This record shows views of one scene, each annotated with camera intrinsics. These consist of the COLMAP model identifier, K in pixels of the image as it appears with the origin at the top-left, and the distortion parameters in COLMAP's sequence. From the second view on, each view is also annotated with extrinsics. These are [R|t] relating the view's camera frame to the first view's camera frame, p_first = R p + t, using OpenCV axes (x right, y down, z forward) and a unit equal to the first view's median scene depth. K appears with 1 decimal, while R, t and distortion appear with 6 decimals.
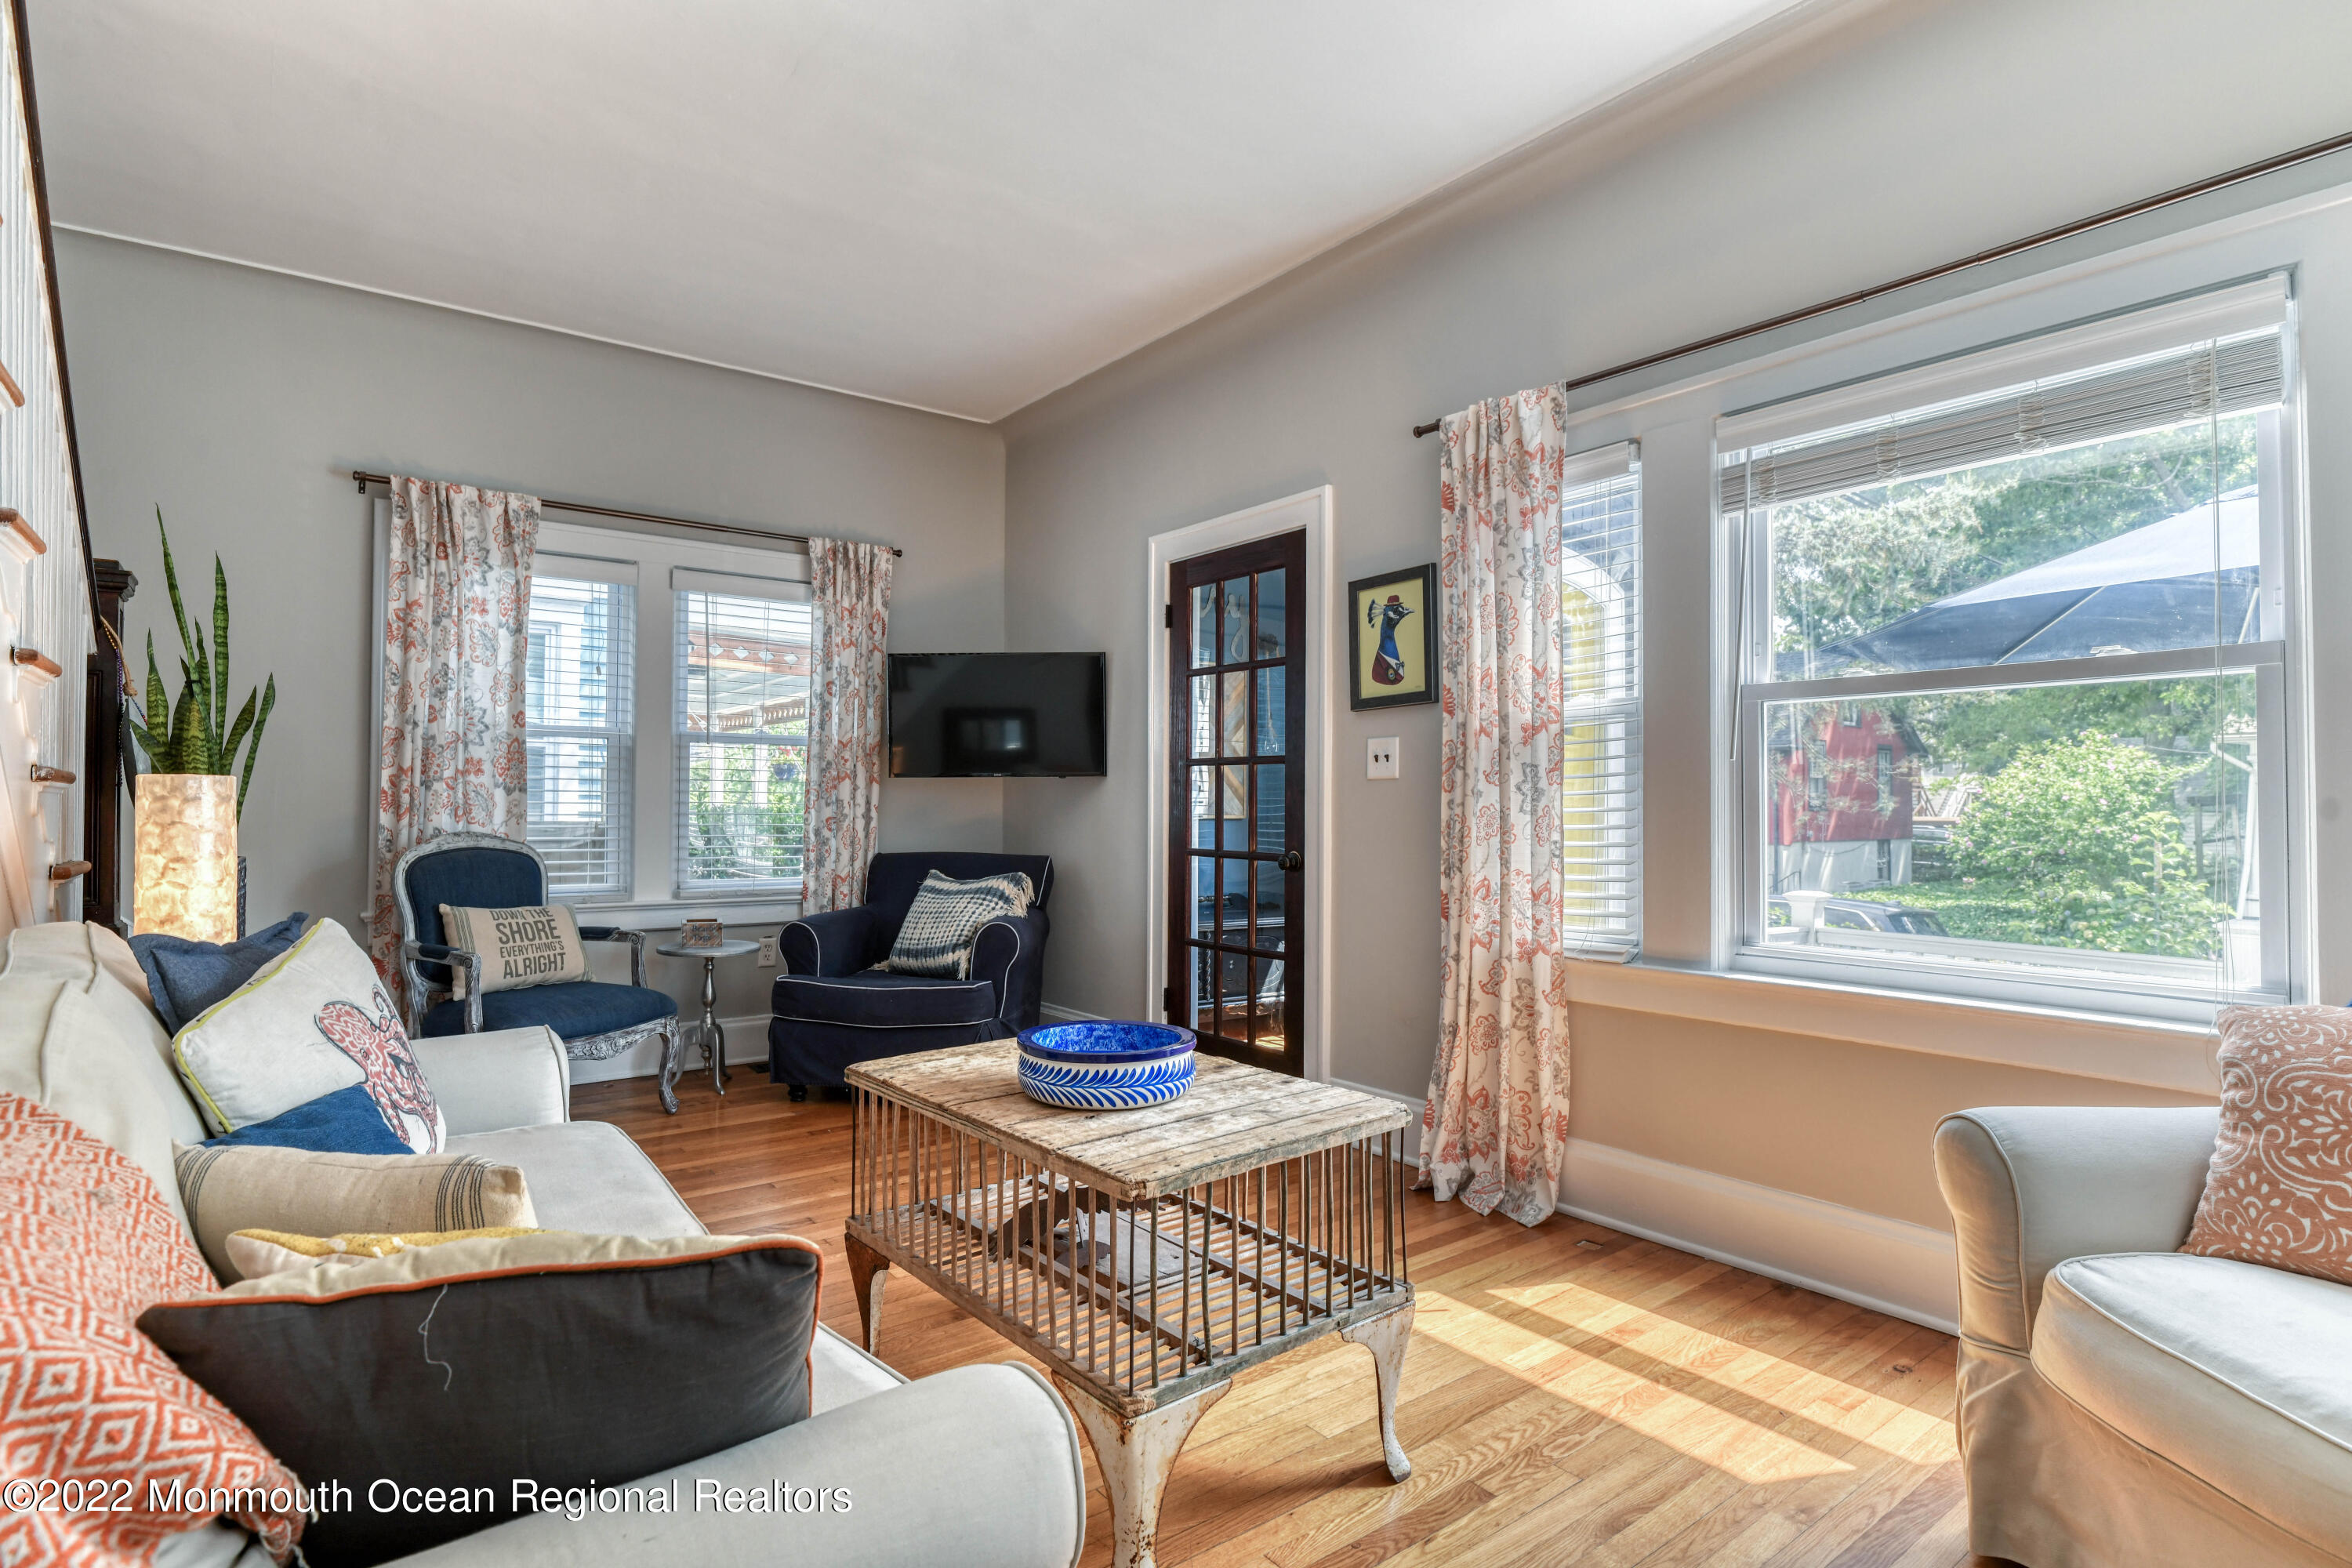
lens RADIAL K [[1185.6, 0, 1168.9], [0, 1185.6, 744.0], [0, 0, 1]] dist [-0.012743, -0.004477]
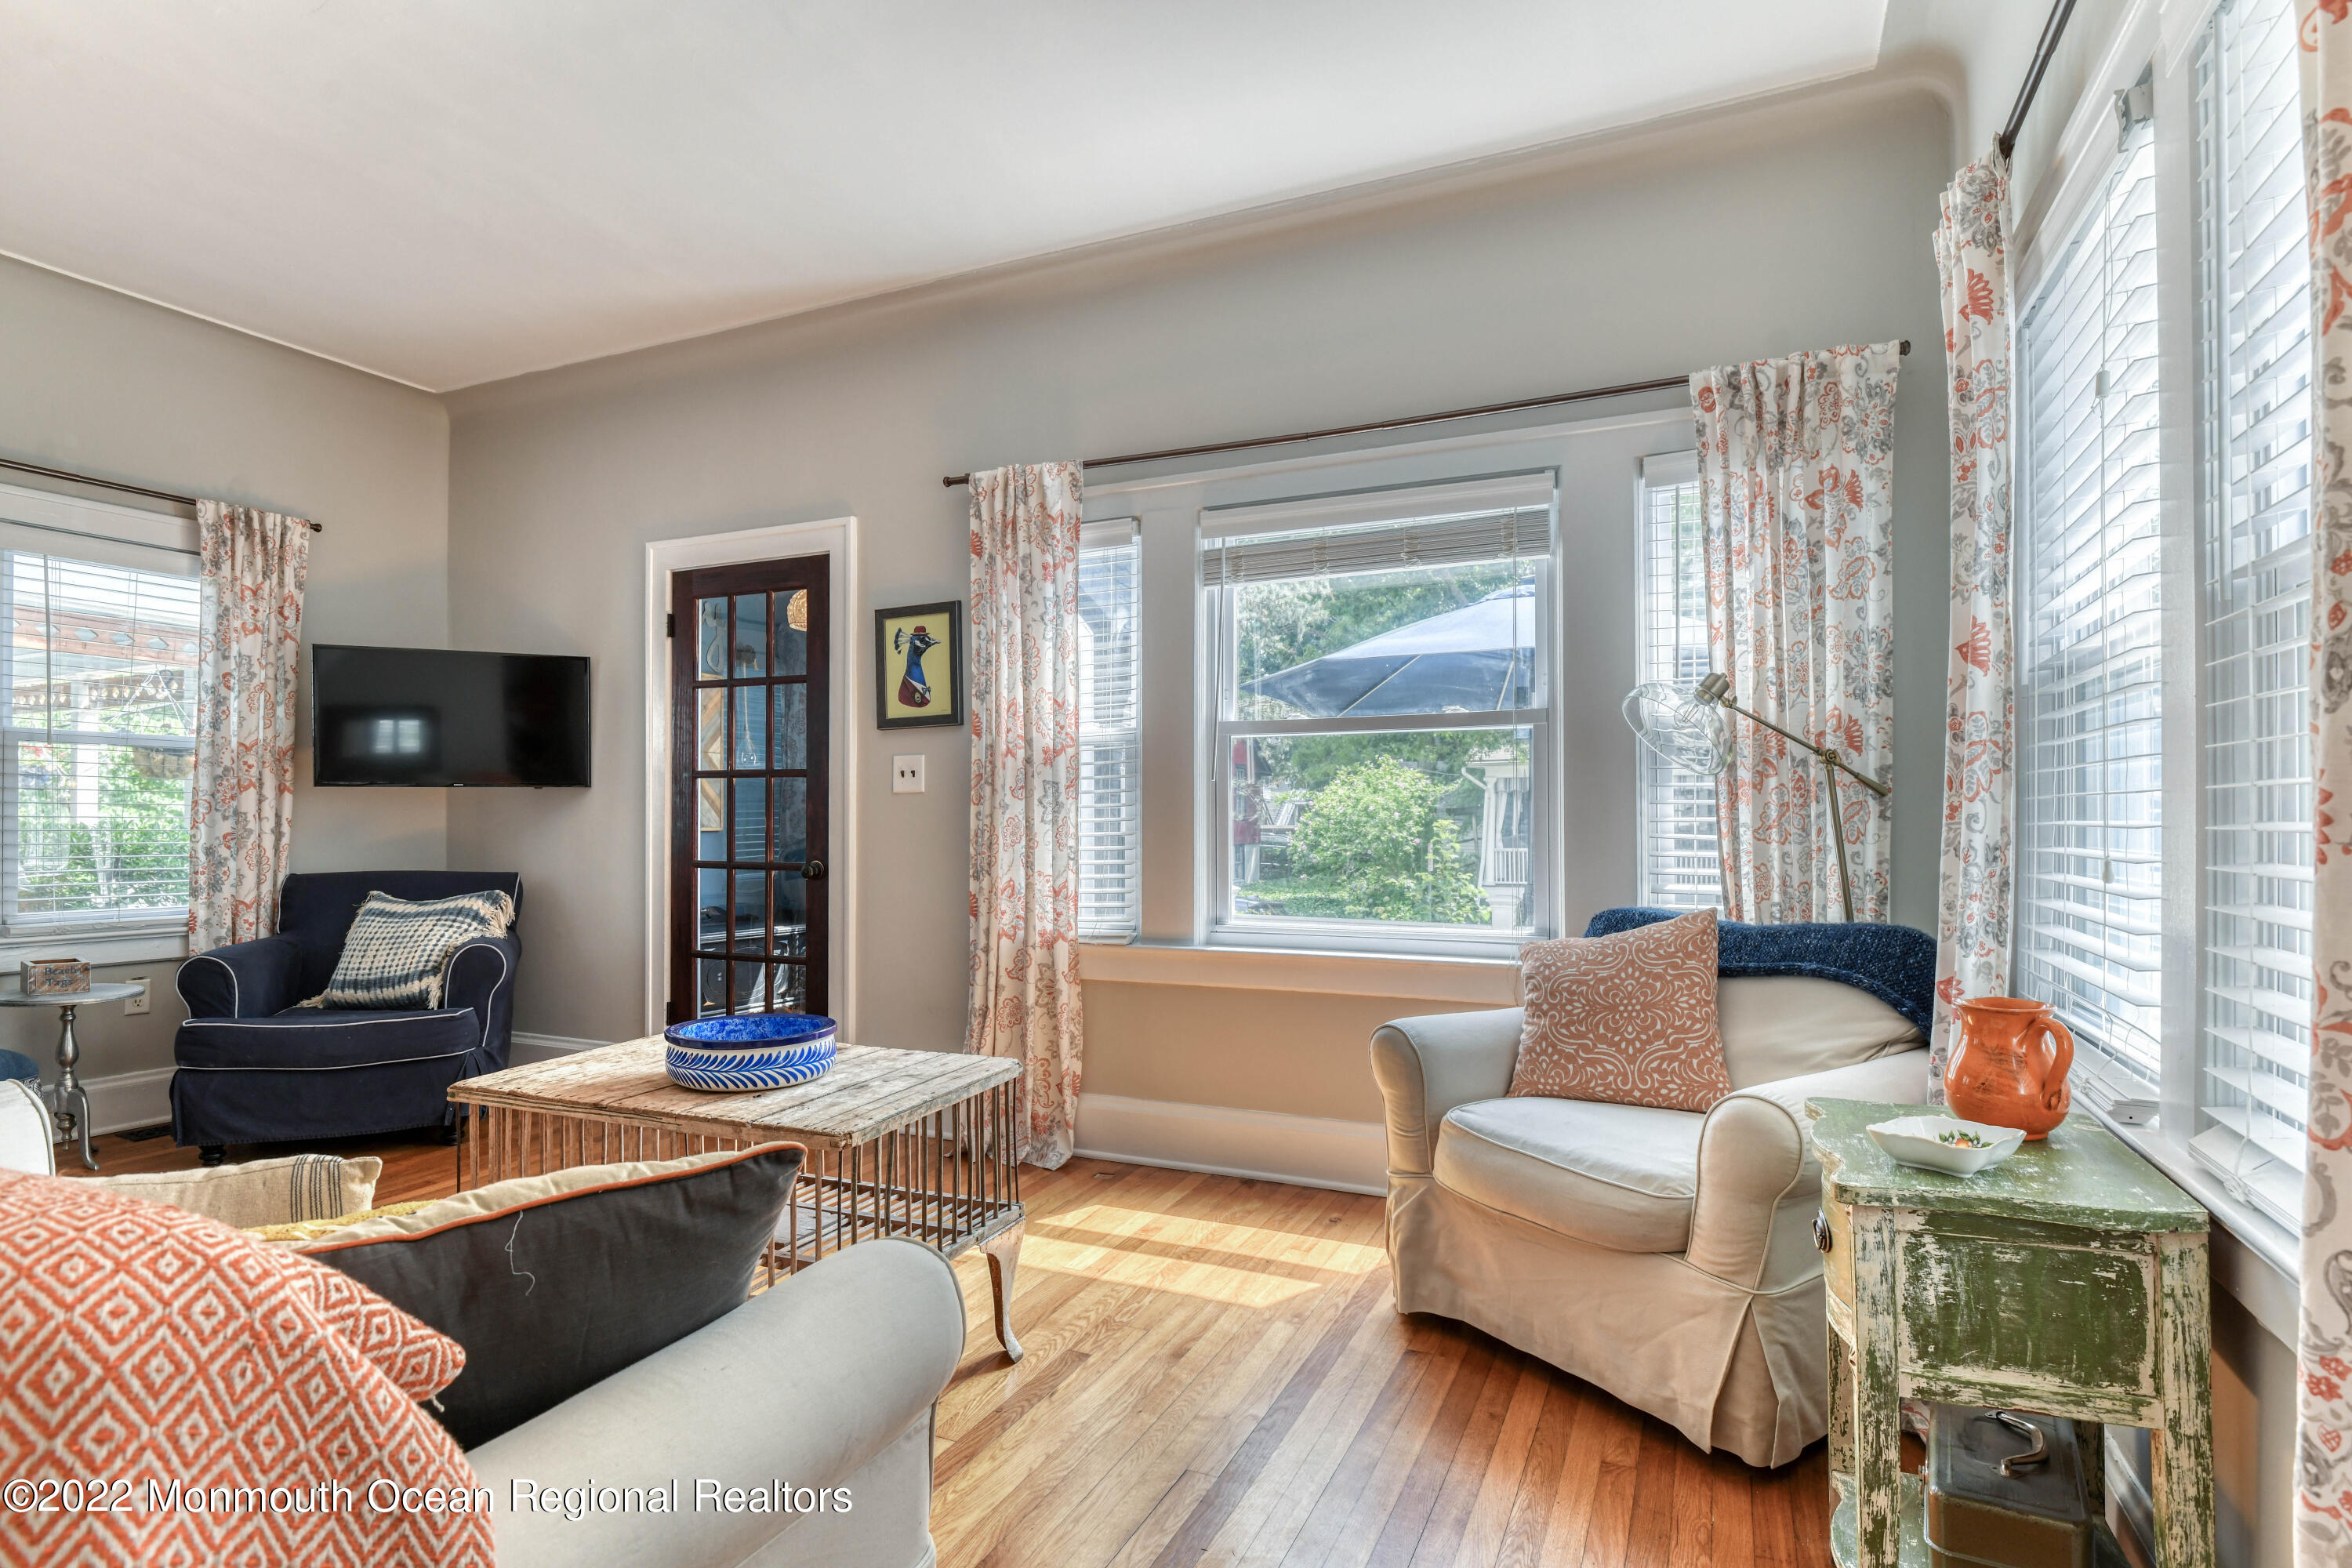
lens RADIAL K [[1185.6, 0, 1168.9], [0, 1185.6, 744.0], [0, 0, 1]] dist [-0.012743, -0.004477]
pose [[0.881587, 0.024771, 0.471372, -0.138556], [-0.020211, 0.999687, -0.014735, -0.004843], [-0.471590, 0.003463, 0.881811, -0.090918]]
